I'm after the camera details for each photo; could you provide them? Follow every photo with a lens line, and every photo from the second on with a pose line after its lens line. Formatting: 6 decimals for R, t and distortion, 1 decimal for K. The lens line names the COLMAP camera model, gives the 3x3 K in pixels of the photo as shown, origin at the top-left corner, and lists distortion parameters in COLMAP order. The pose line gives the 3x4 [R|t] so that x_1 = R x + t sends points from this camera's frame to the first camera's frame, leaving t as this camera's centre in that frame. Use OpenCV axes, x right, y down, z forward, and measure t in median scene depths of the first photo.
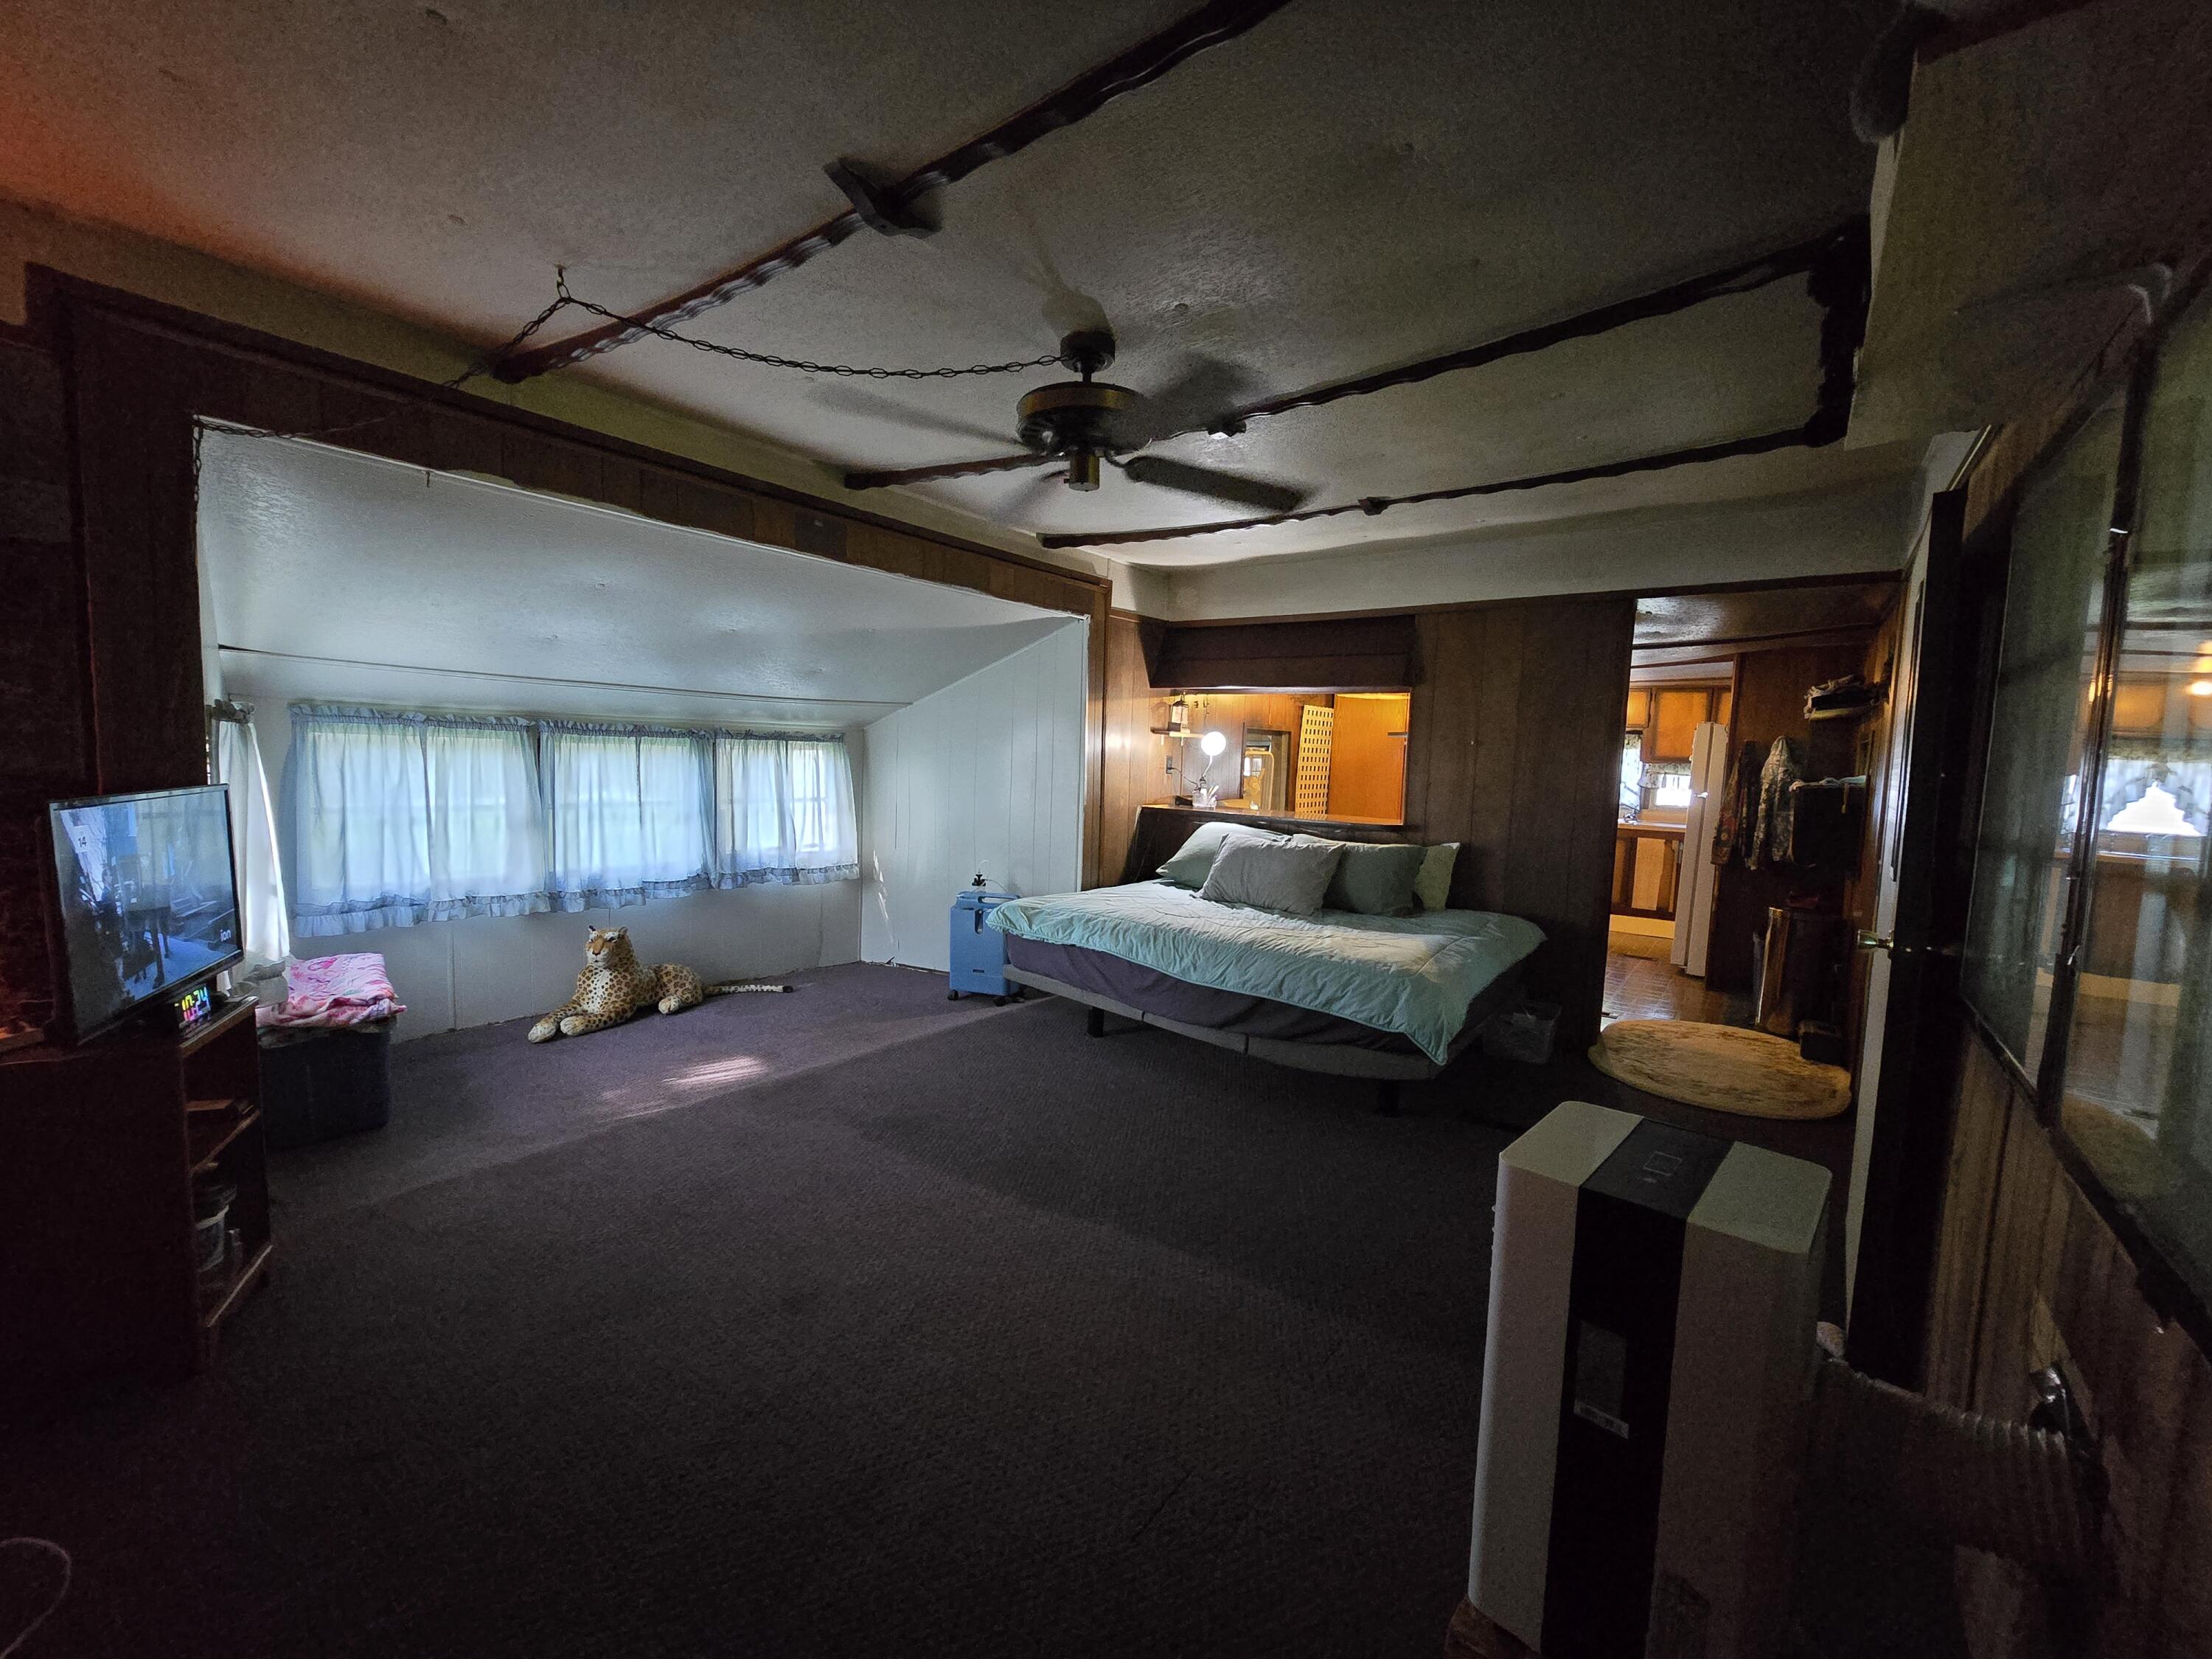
lens RADIAL K [[910.8, 0, 1092.4], [0, 910.8, 834.2], [0, 0, 1]] dist [-0.002486, -0.000288]
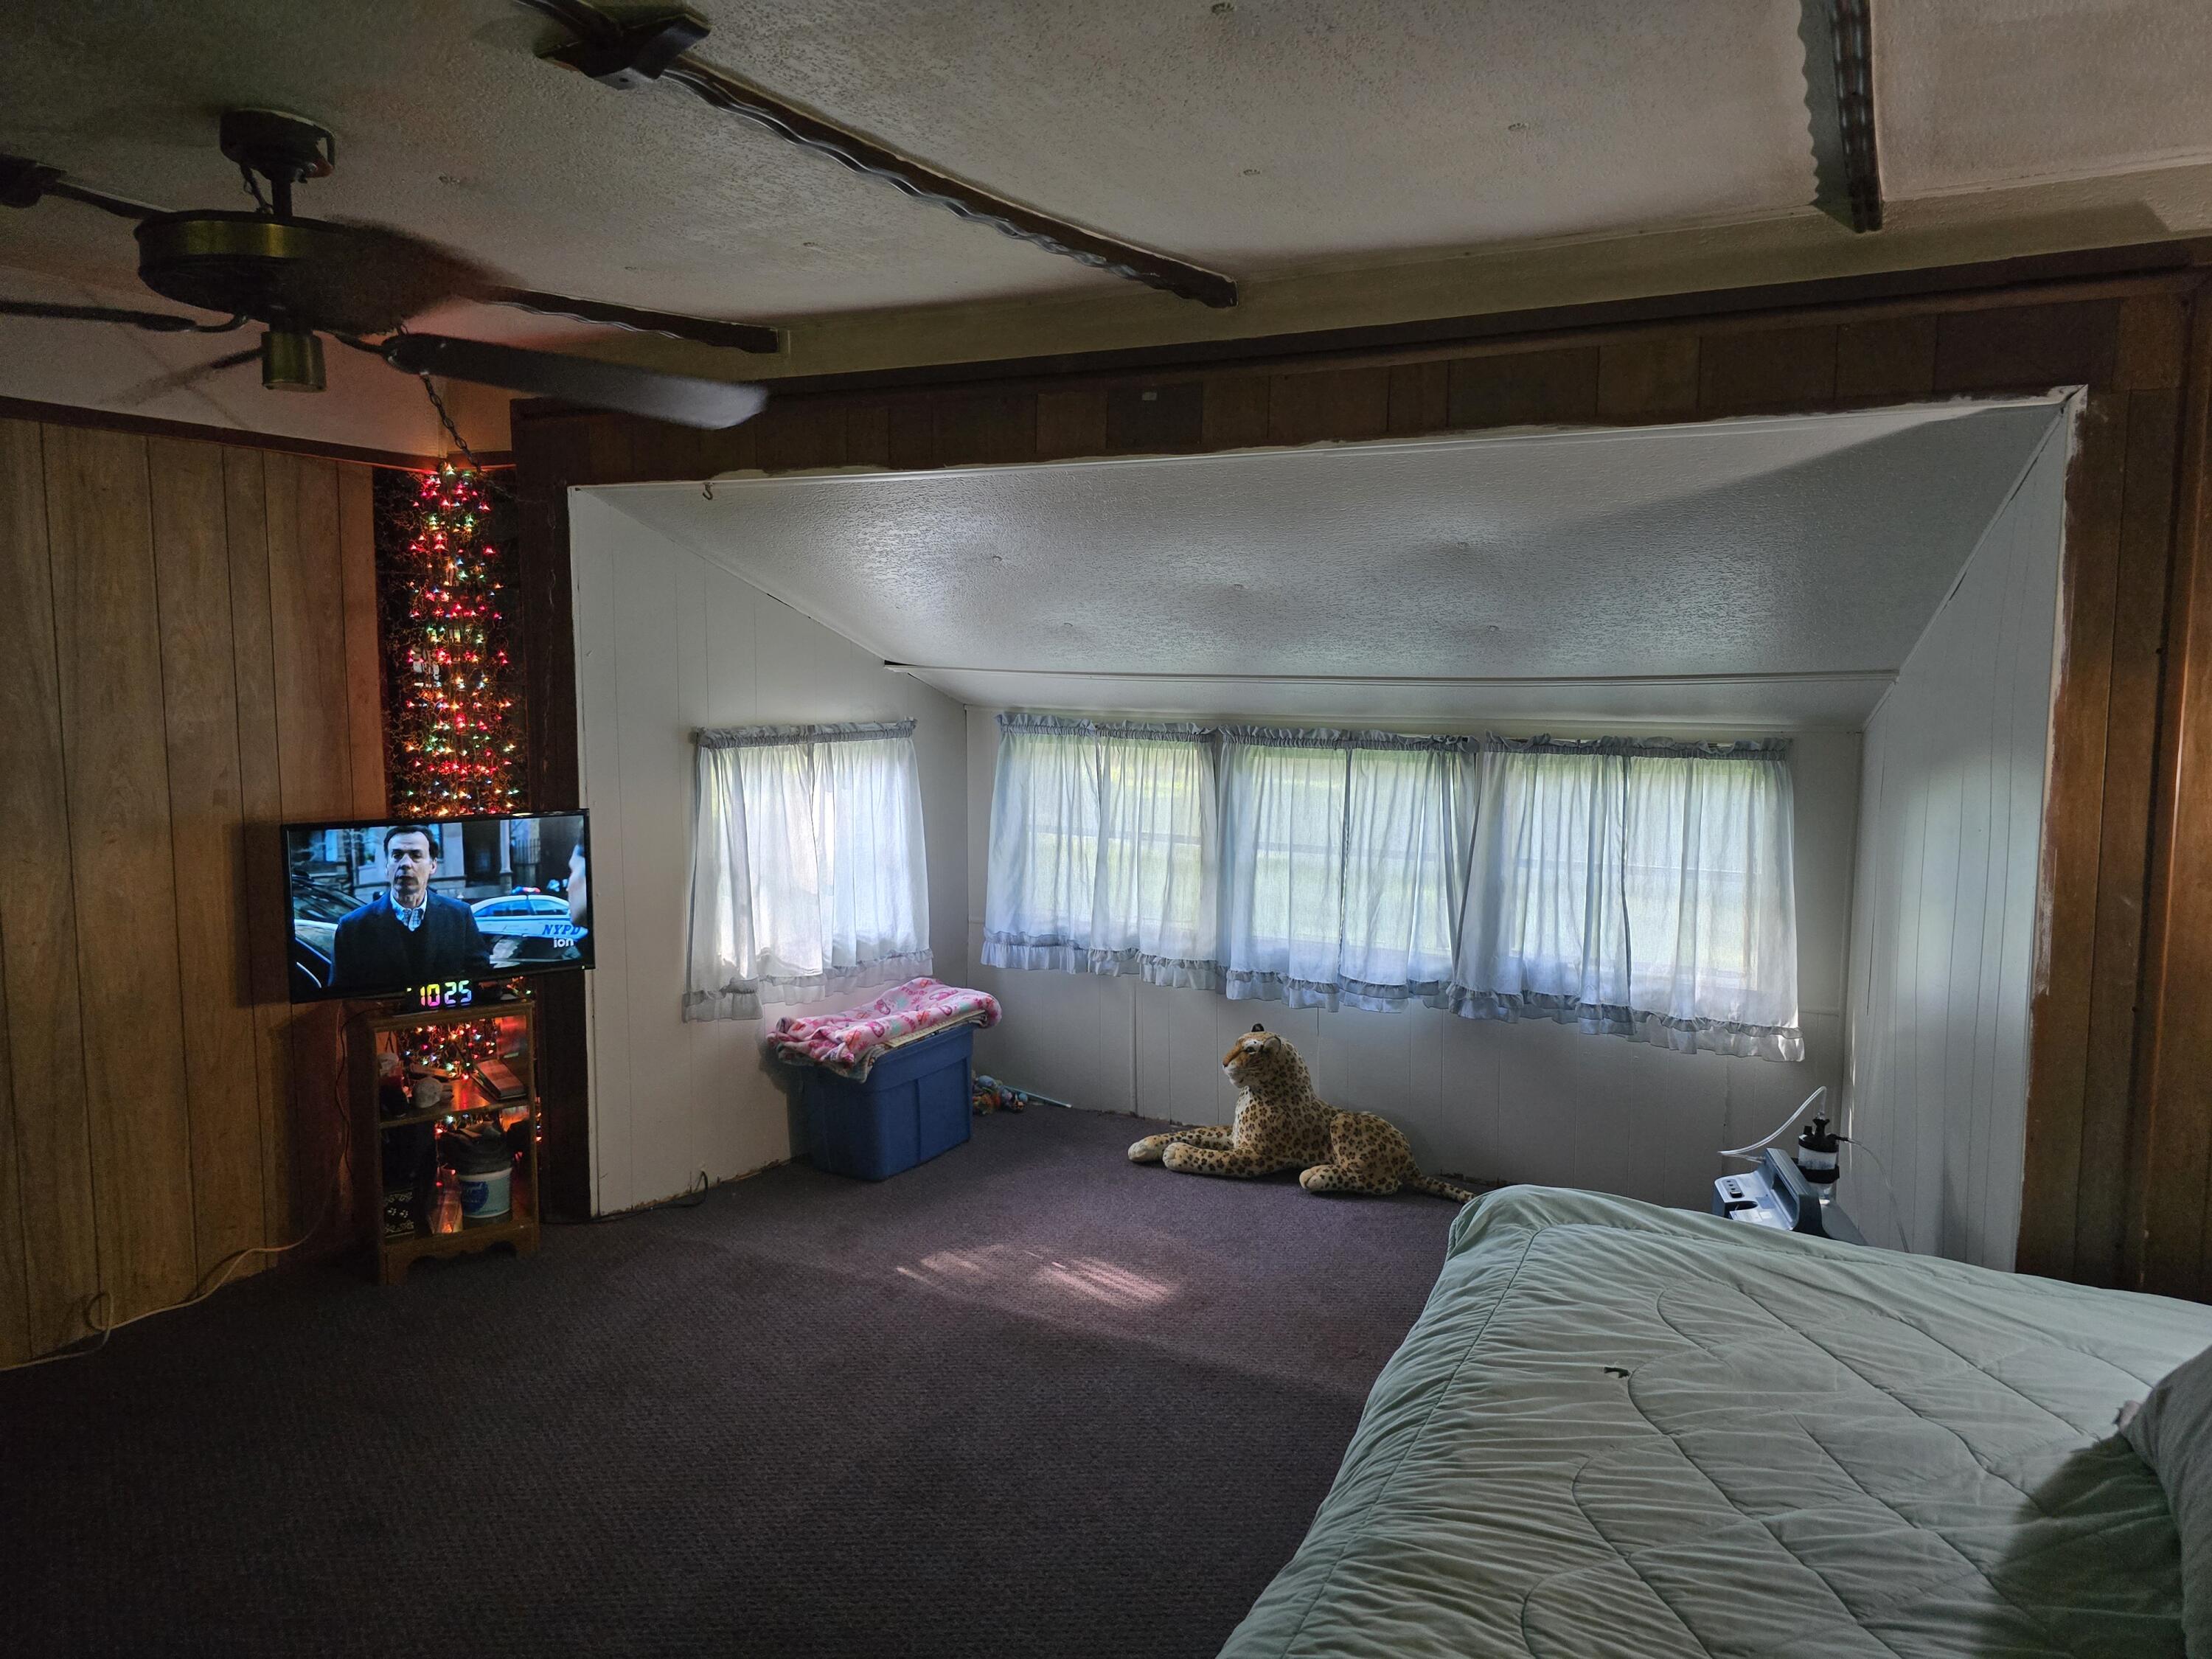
lens RADIAL K [[1483.2, 0, 1124.5], [0, 1483.2, 820.3], [0, 0, 1]] dist [0.058975, -0.057548]
pose [[0.179429, 0.077783, -0.980691, 0.520709], [-0.087526, 0.994178, 0.062839, -0.115027], [0.979870, 0.074561, 0.185192, 0.697863]]
